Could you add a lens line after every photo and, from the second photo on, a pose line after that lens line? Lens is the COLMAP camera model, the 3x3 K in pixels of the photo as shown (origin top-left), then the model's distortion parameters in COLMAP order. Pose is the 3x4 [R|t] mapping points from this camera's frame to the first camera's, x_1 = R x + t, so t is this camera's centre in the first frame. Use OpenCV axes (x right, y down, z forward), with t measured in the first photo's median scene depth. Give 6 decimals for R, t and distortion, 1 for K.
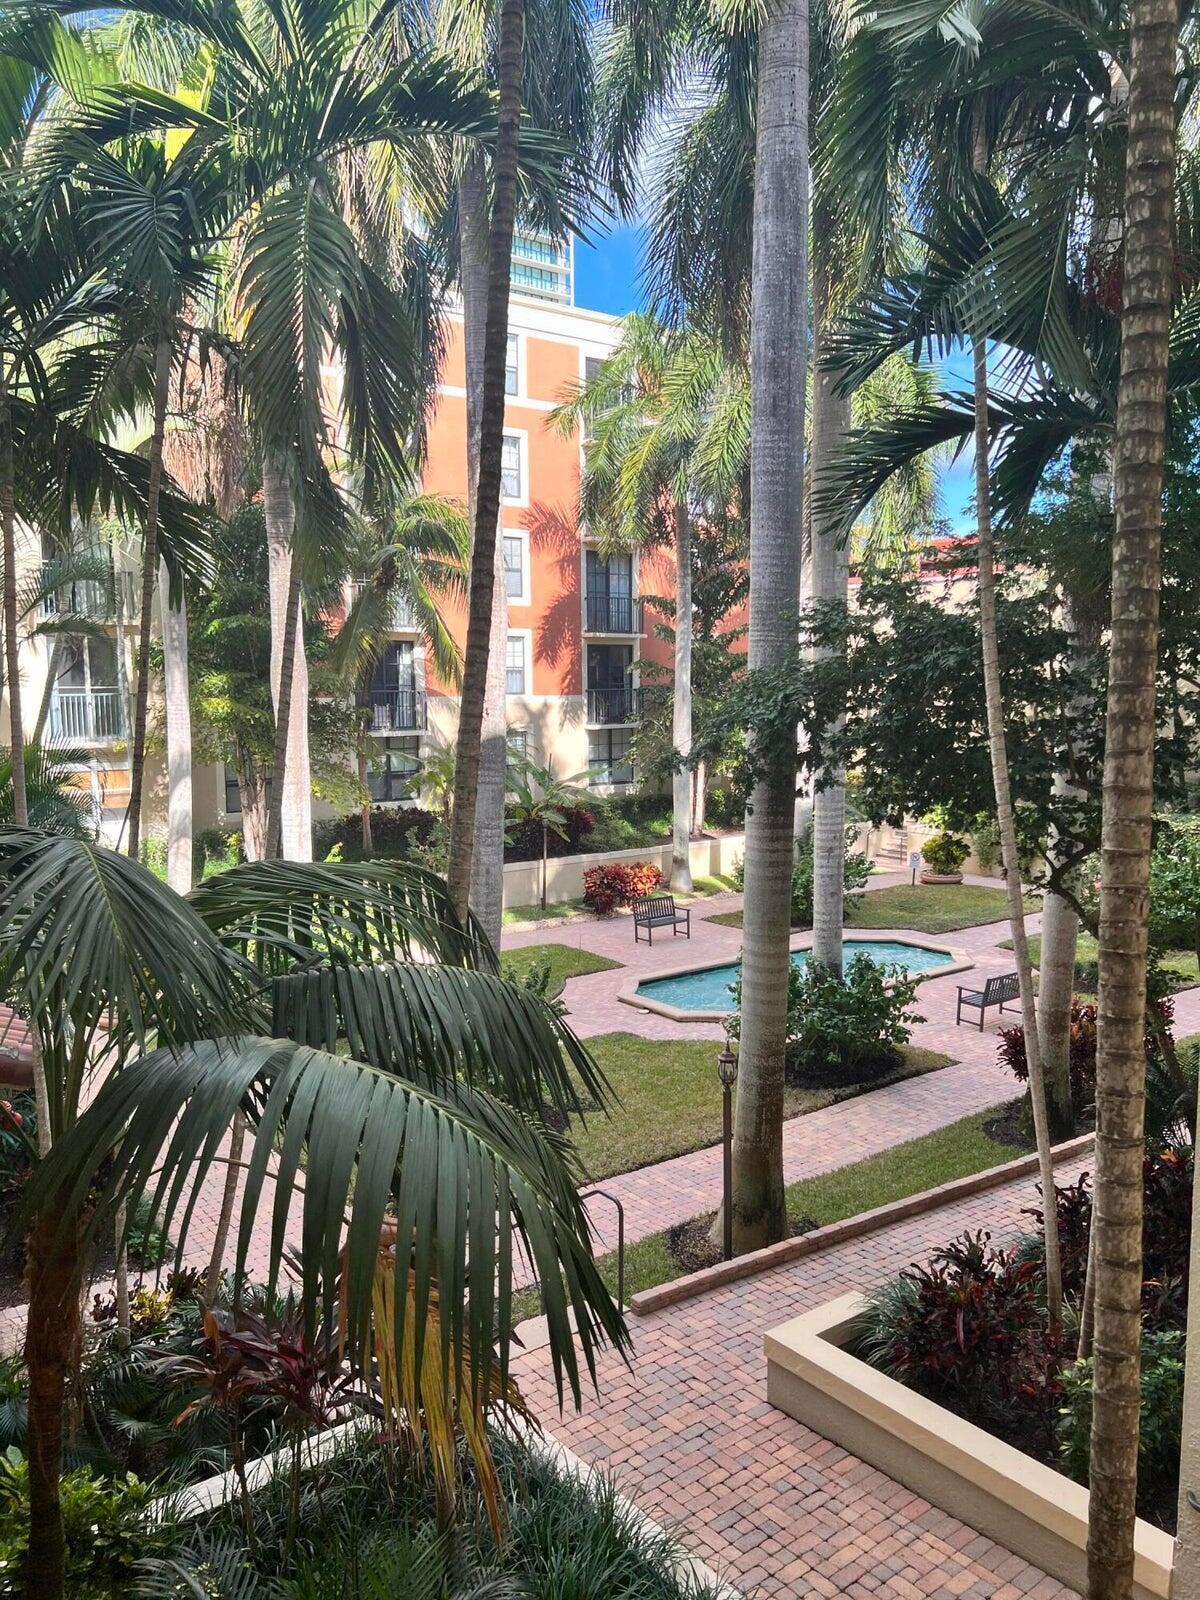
lens RADIAL K [[1205.3, 0, 620.9], [0, 1205.3, 820.8], [0, 0, 1]] dist [0.048607, -0.052558]
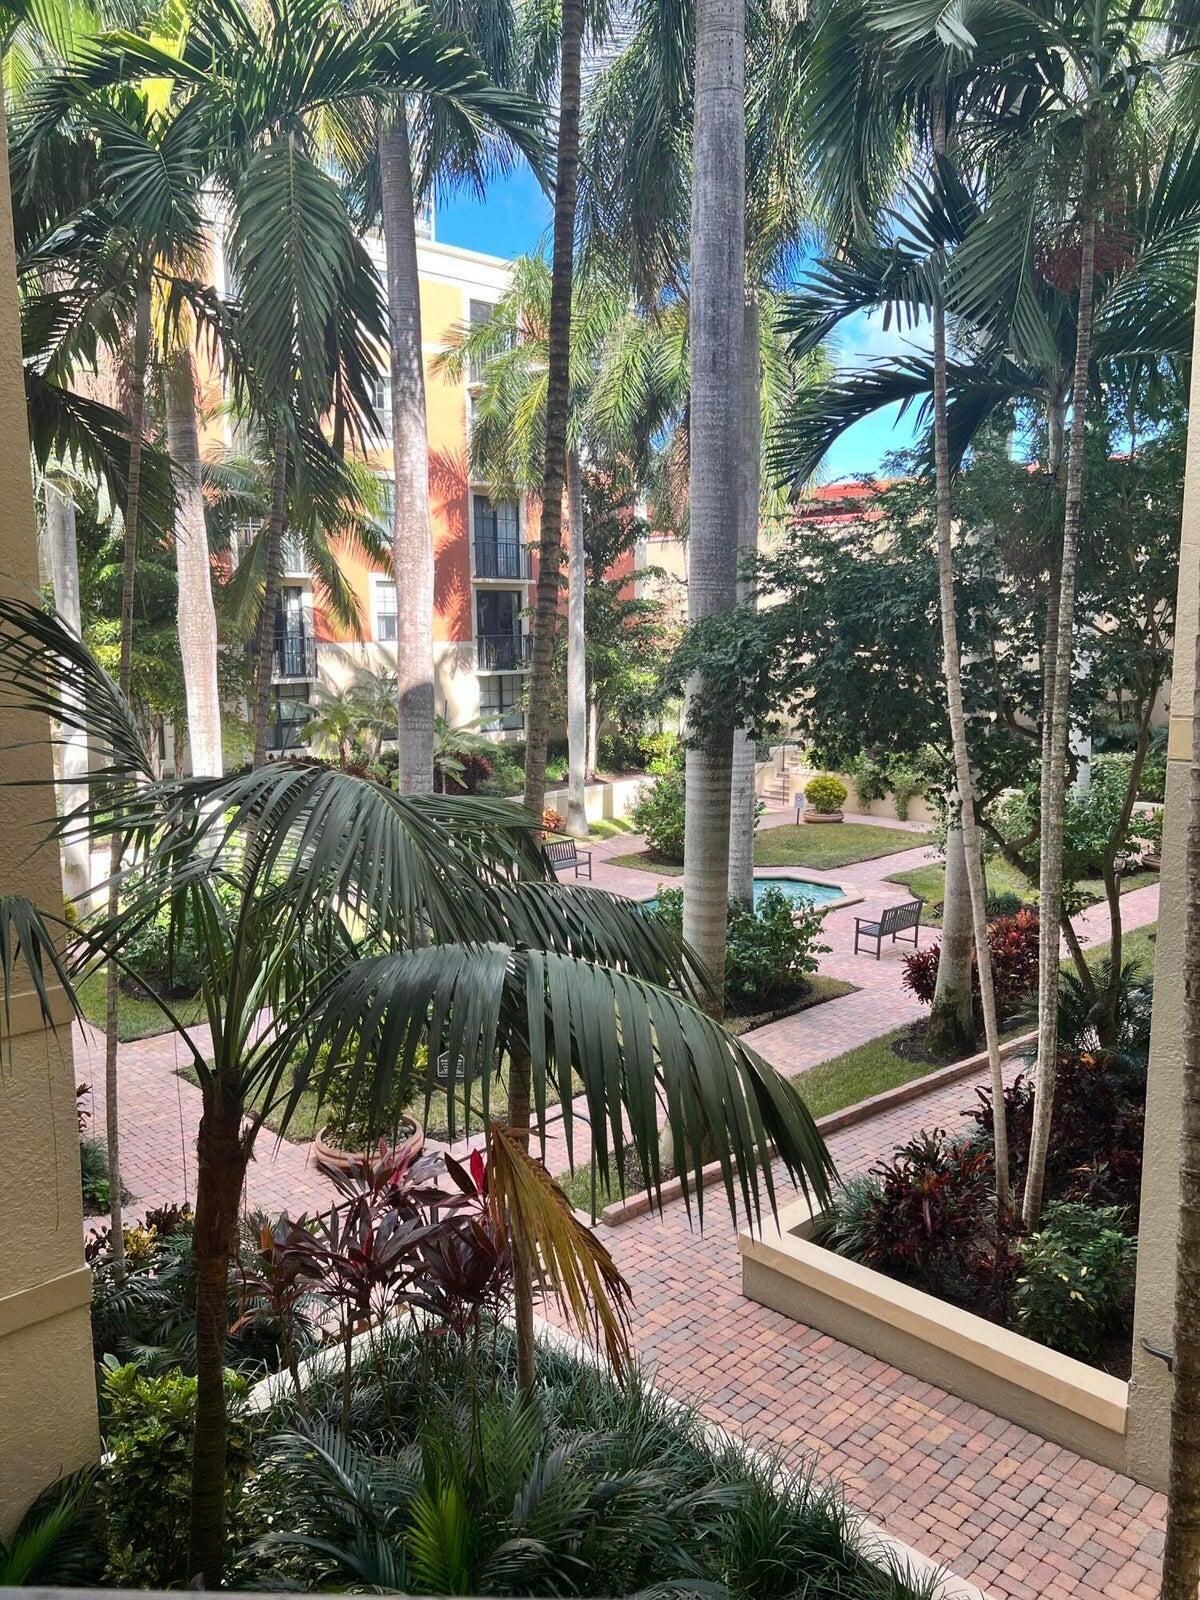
lens RADIAL K [[1205.3, 0, 604.6], [0, 1205.3, 808.7], [0, 0, 1]] dist [0.048607, -0.052558]
pose [[0.995146, -0.017855, 0.096771, -0.055242], [0.014515, 0.999278, 0.035112, 0.002159], [-0.097328, -0.033537, 0.994687, -0.029348]]
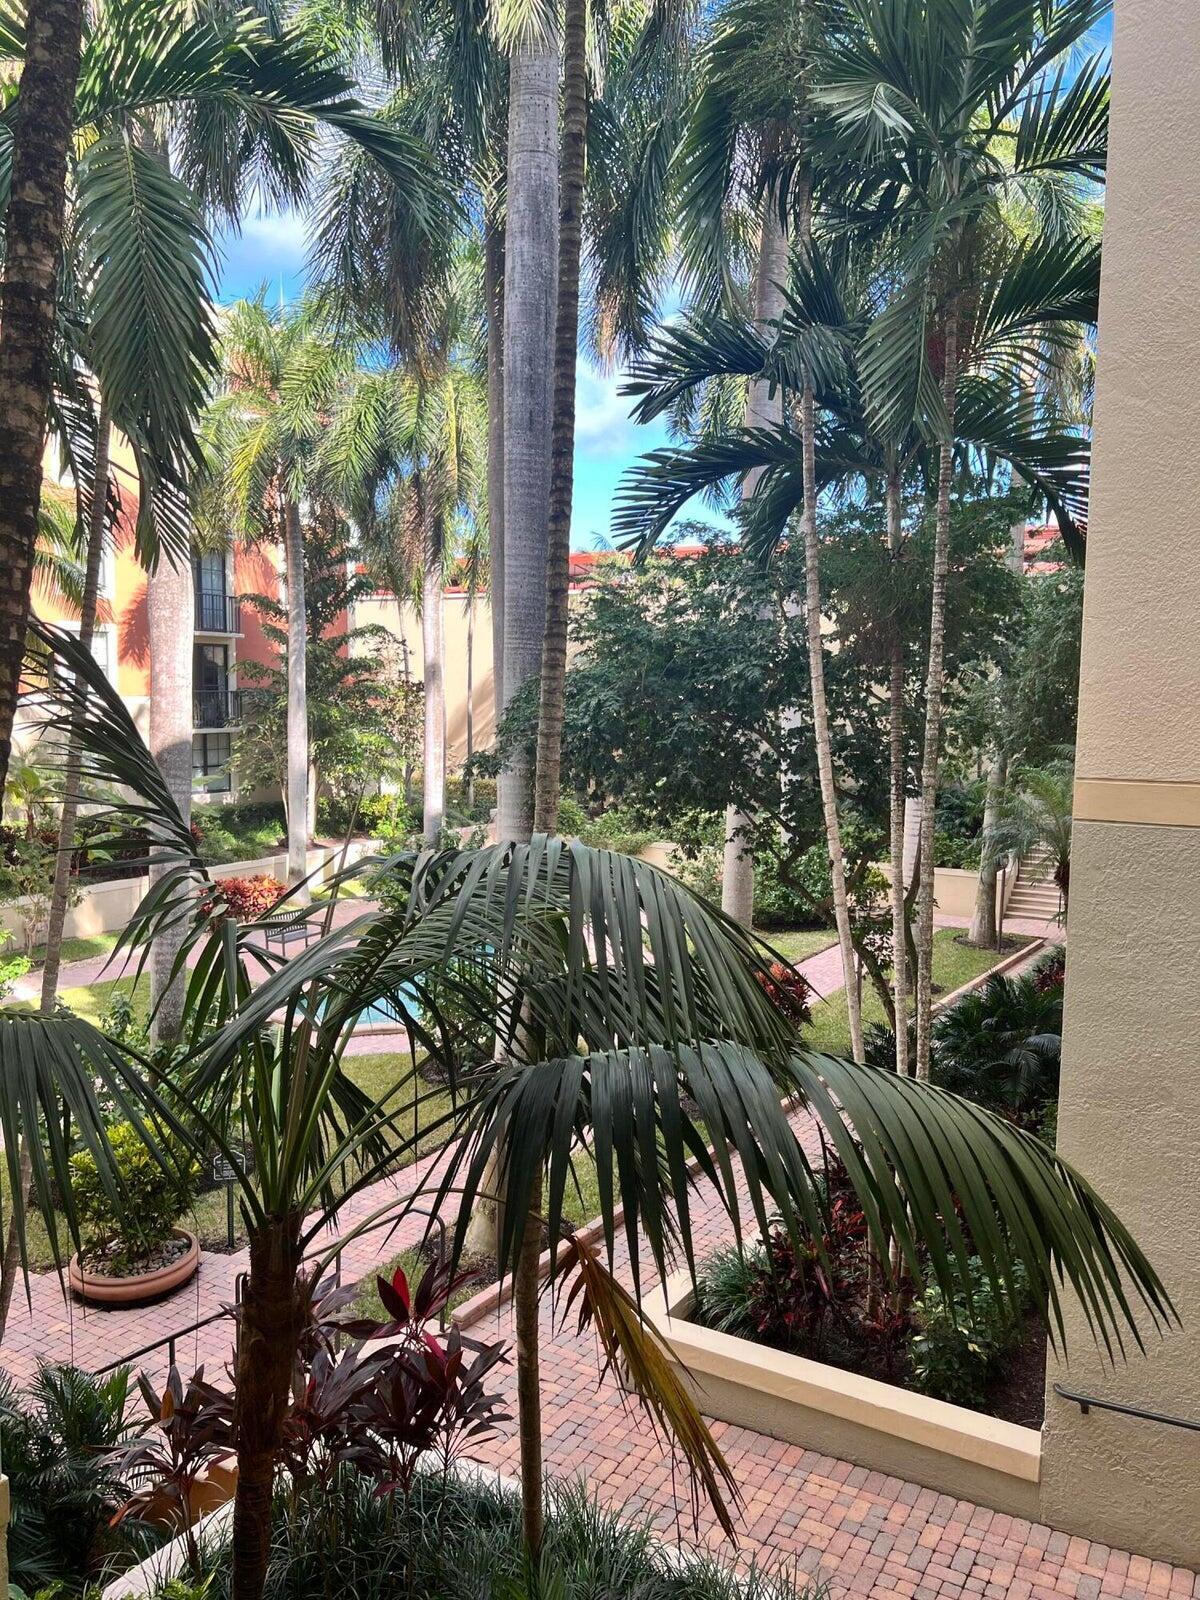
lens RADIAL K [[1205.3, 0, 611.6], [0, 1205.3, 806.7], [0, 0, 1]] dist [0.048607, -0.052558]
pose [[0.932873, -0.018980, 0.359705, -0.137254], [0.024980, 0.999615, -0.012038, -0.000859], [-0.359338, 0.020215, 0.932989, 0.018648]]
